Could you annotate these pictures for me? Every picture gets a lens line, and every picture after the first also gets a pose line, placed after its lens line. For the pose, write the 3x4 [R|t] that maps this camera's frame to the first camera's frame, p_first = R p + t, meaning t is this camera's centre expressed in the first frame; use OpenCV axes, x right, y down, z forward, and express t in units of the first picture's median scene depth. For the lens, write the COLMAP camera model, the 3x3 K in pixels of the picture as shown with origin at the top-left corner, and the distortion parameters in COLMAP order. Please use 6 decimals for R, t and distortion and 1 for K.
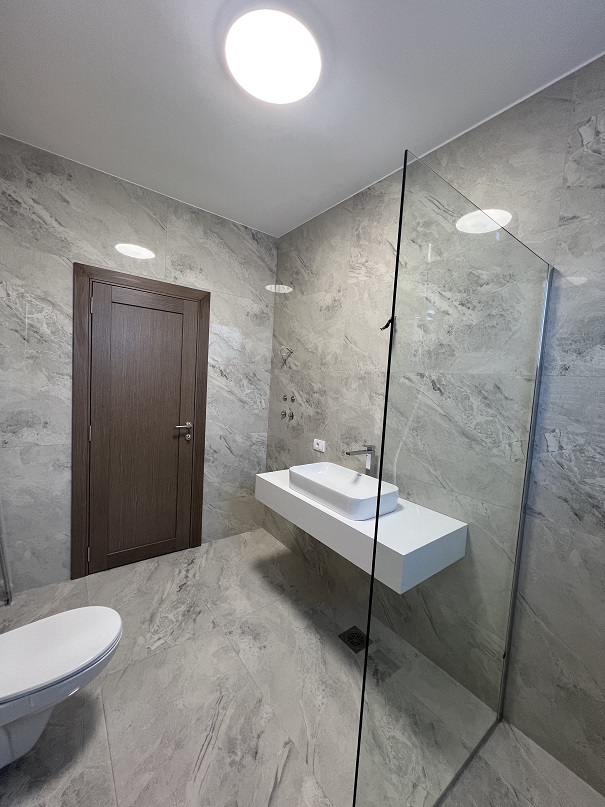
lens RADIAL K [[323.6, 0, 302.5], [0, 323.6, 403.5], [0, 0, 1]] dist [-0.000240, -0.000331]
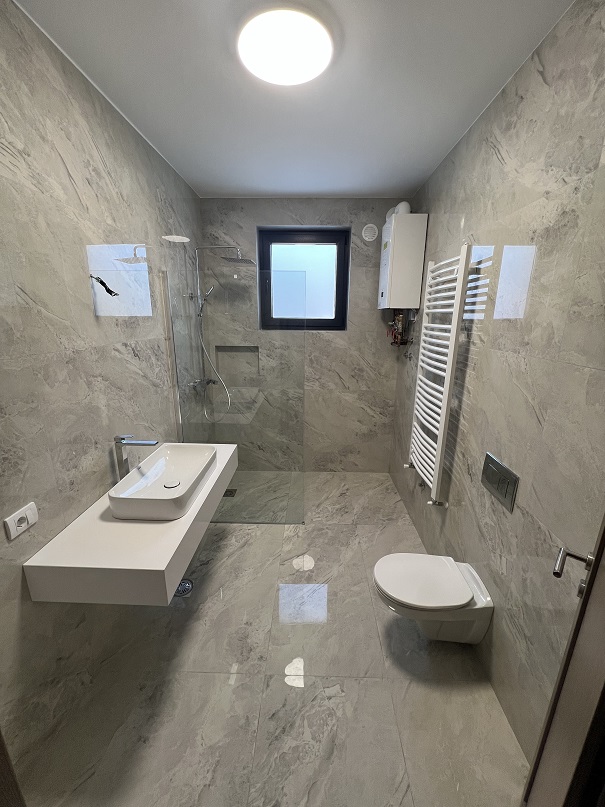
lens RADIAL K [[323.6, 0, 302.5], [0, 323.6, 403.5], [0, 0, 1]] dist [-0.000240, -0.000331]
pose [[-0.774021, -0.229682, 0.590033, -0.752432], [-0.007048, 0.934952, 0.354703, -0.299311], [-0.633121, 0.270389, -0.725291, 1.537511]]
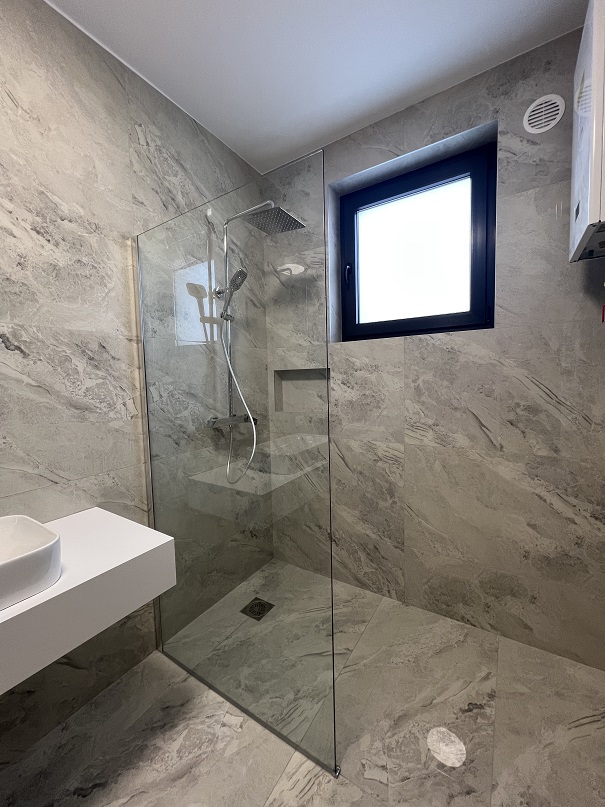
lens RADIAL K [[322.1, 0, 302.5], [0, 322.1, 403.5], [0, 0, 1]] dist [-0.004763, -0.000260]
pose [[-0.342224, -0.121333, 0.931752, -0.418240], [0.075388, 0.984885, 0.155941, 0.009069], [-0.936589, 0.123610, -0.327904, 0.697913]]
